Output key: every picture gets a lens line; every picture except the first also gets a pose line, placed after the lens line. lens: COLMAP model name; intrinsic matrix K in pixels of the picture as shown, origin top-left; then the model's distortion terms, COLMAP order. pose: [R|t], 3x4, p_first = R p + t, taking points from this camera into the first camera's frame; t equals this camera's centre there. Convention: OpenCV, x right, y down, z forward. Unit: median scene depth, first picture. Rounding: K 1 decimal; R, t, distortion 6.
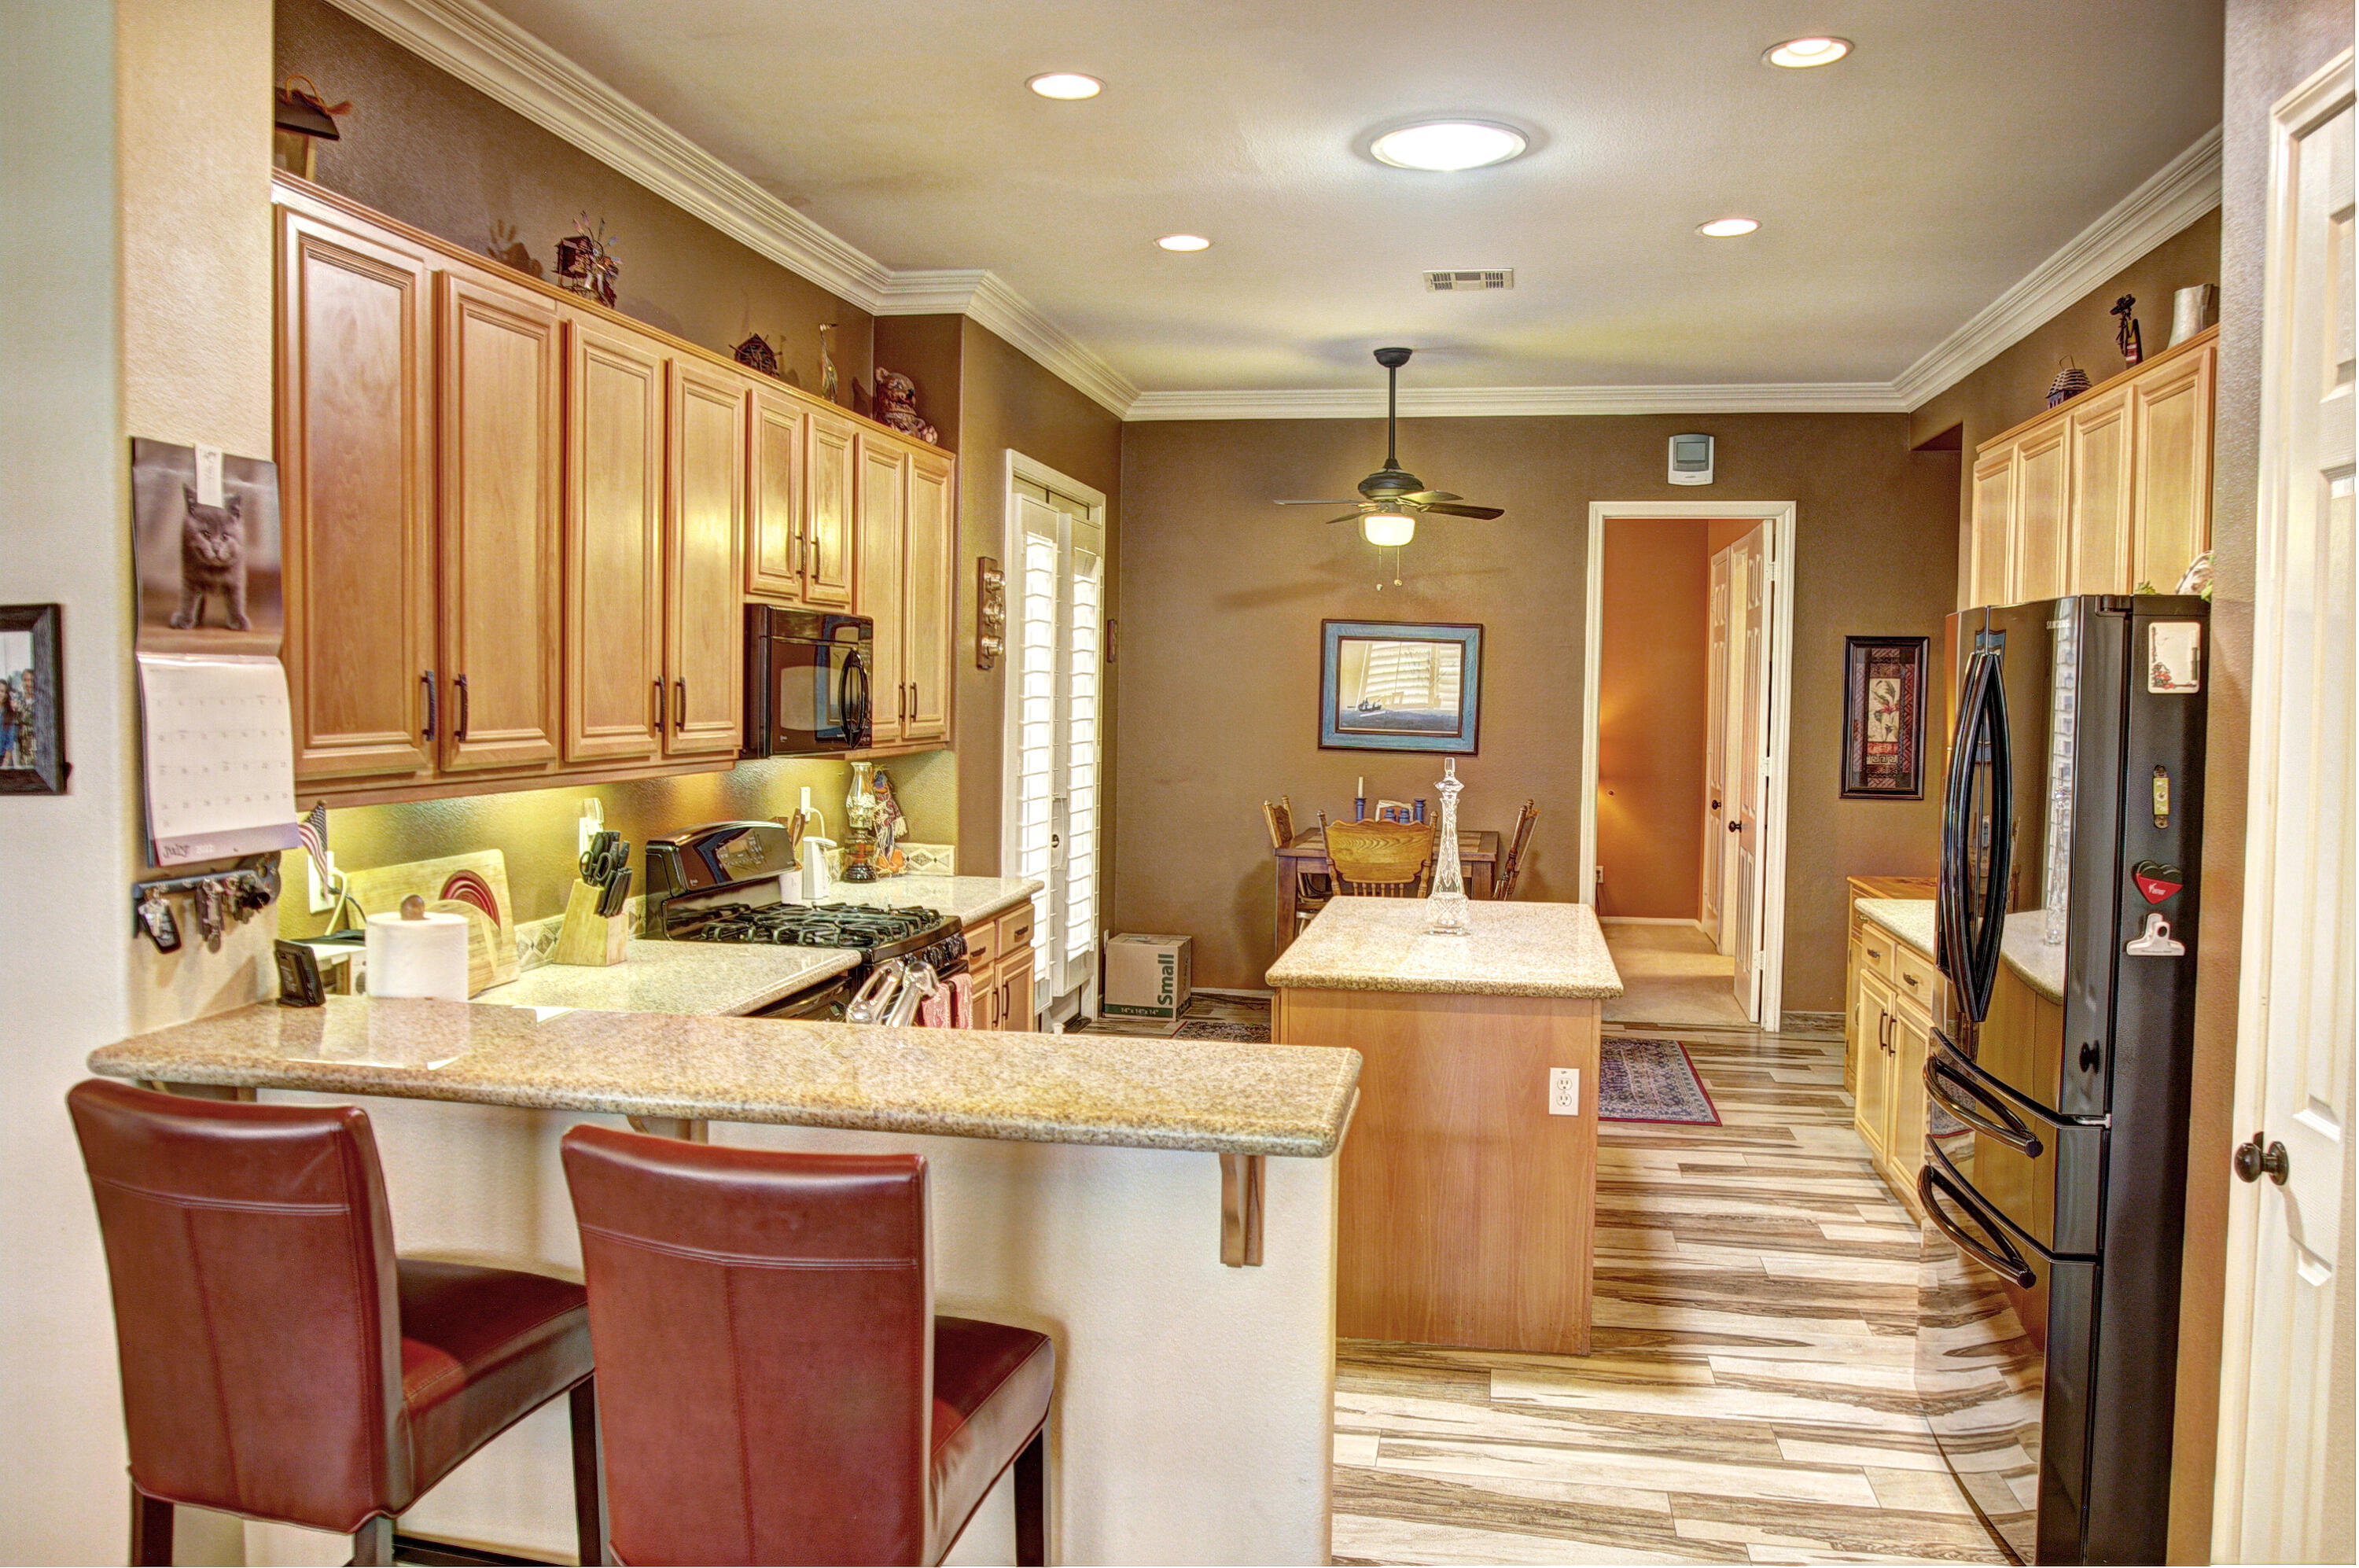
lens RADIAL K [[1784.5, 0, 1171.8], [0, 1784.5, 792.4], [0, 0, 1]] dist [-0.073211, 0.041610]
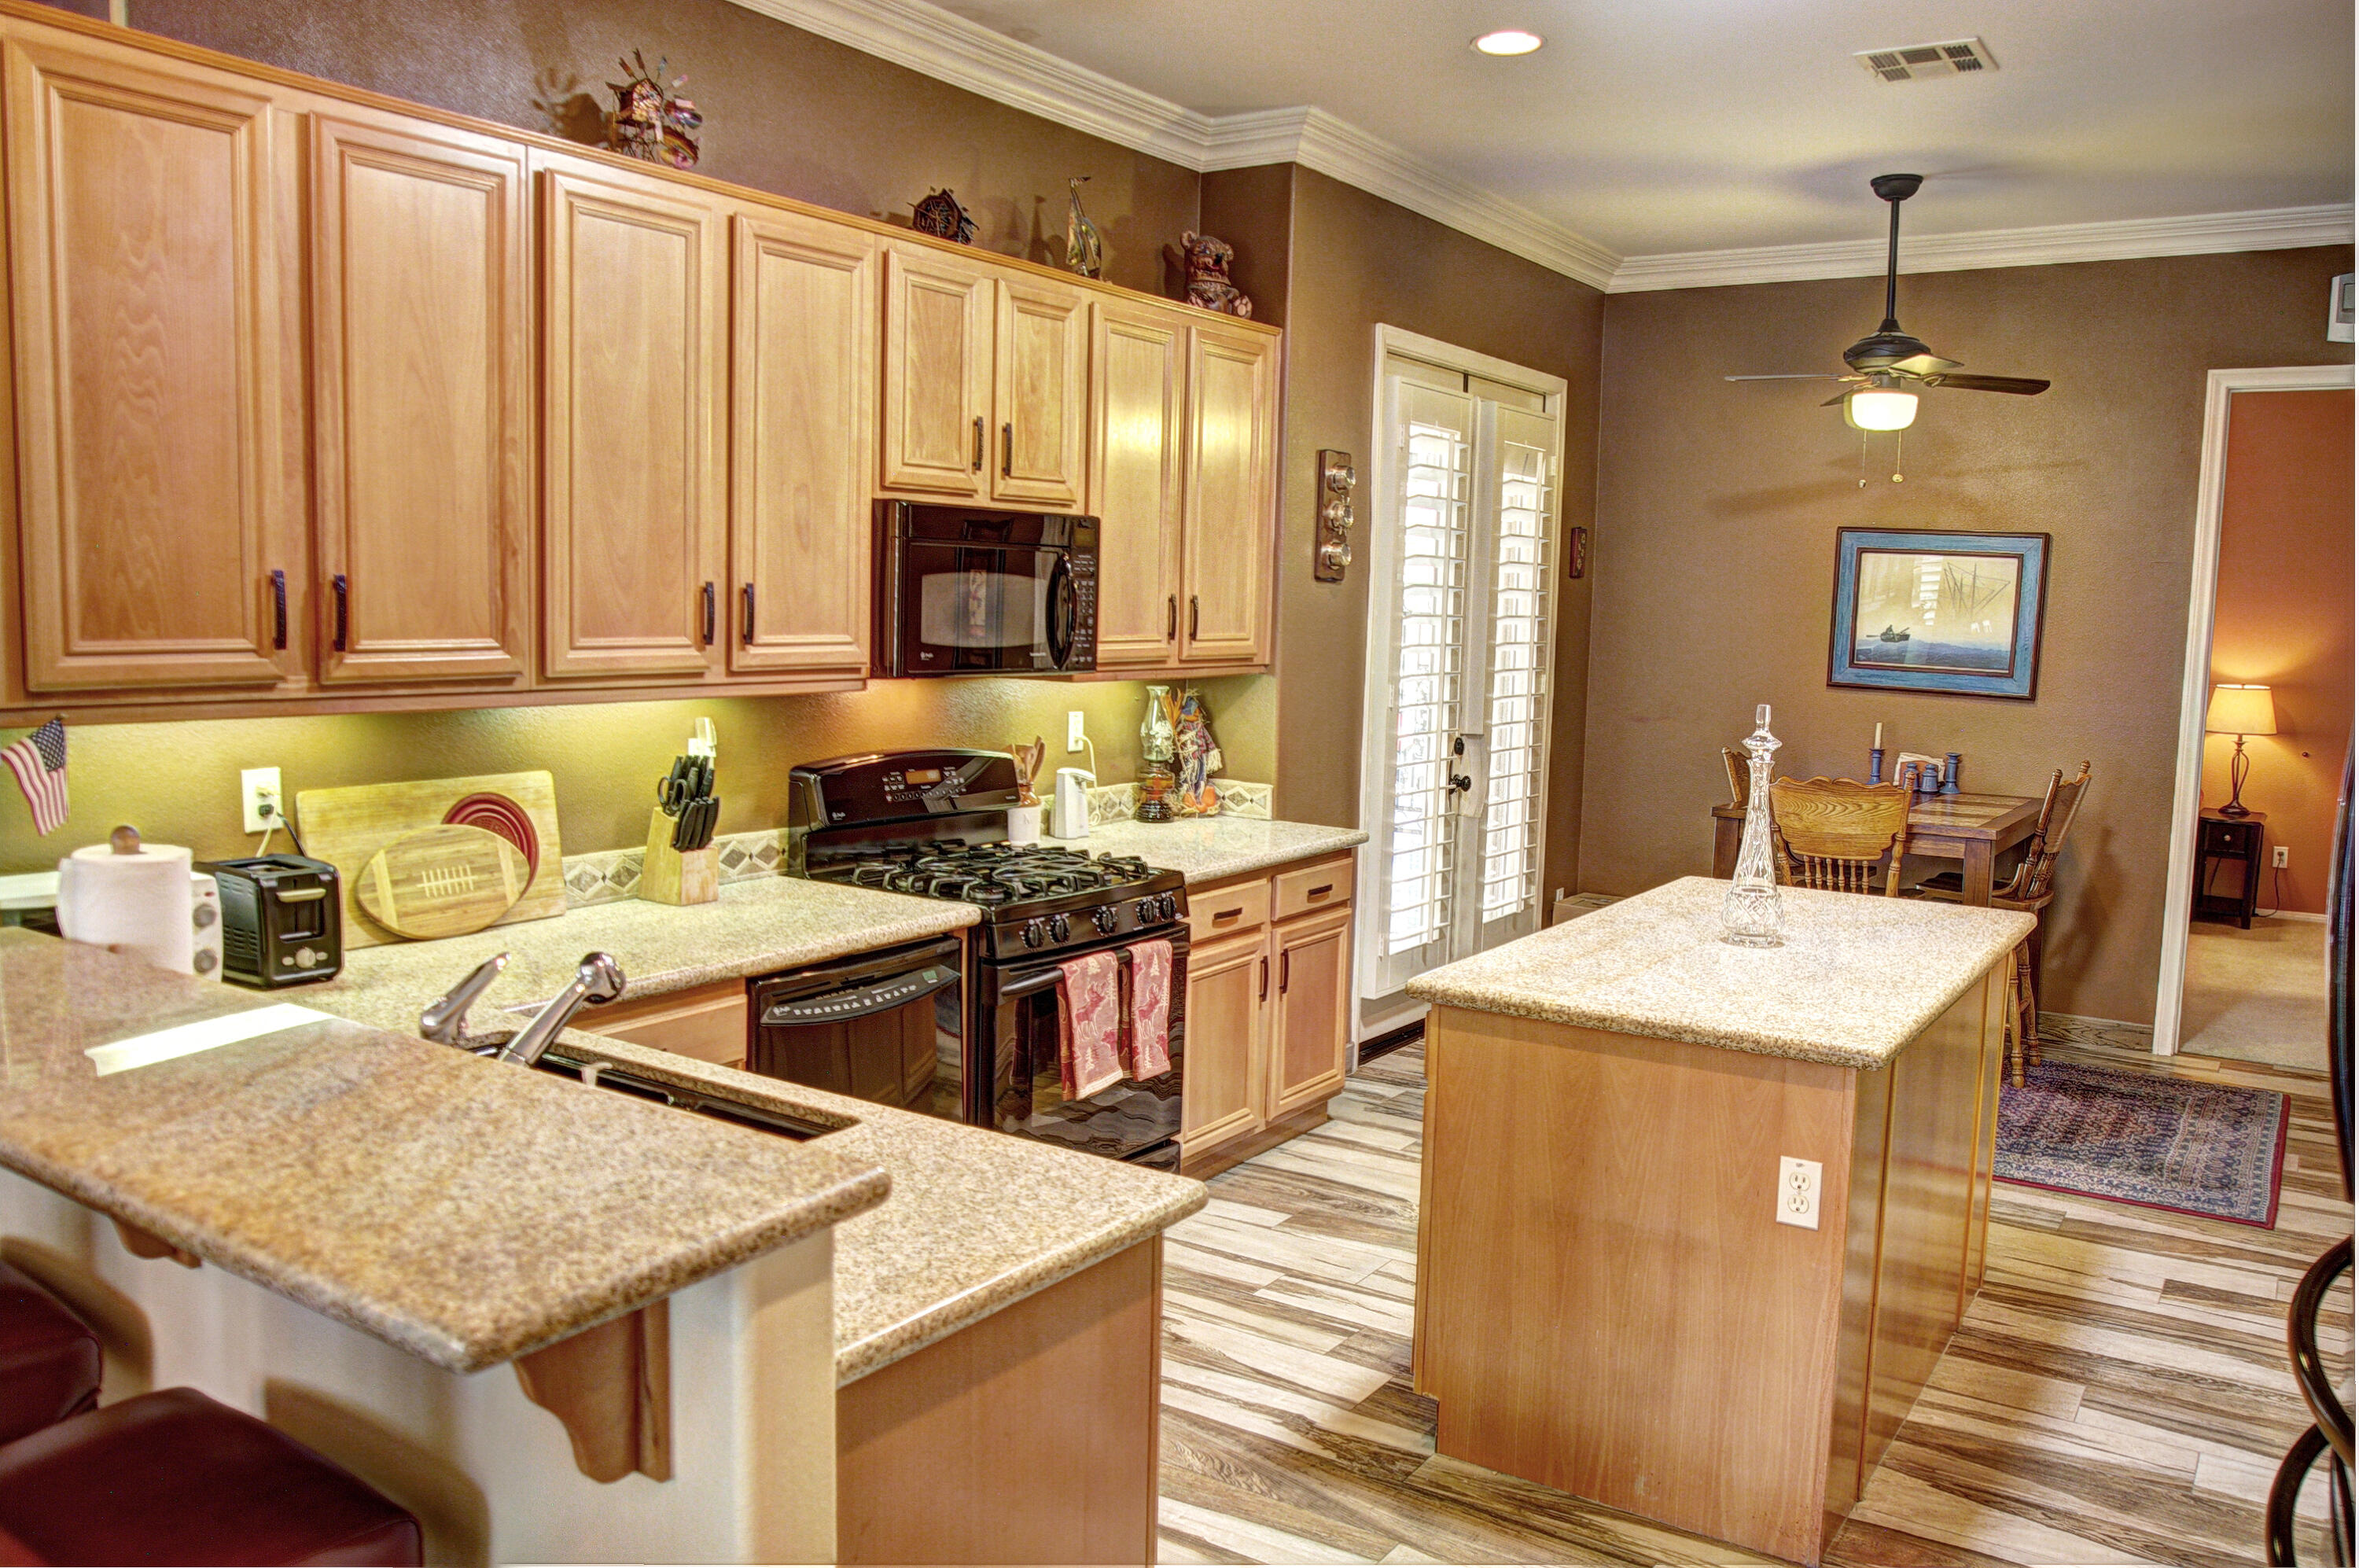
lens RADIAL K [[1784.5, 0, 1166.8], [0, 1784.5, 790.7], [0, 0, 1]] dist [-0.073211, 0.041610]
pose [[0.917590, 0.052542, -0.394040, 0.180665], [-0.035374, 0.998087, 0.050713, -0.010125], [0.395950, -0.032595, 0.917693, 0.192863]]
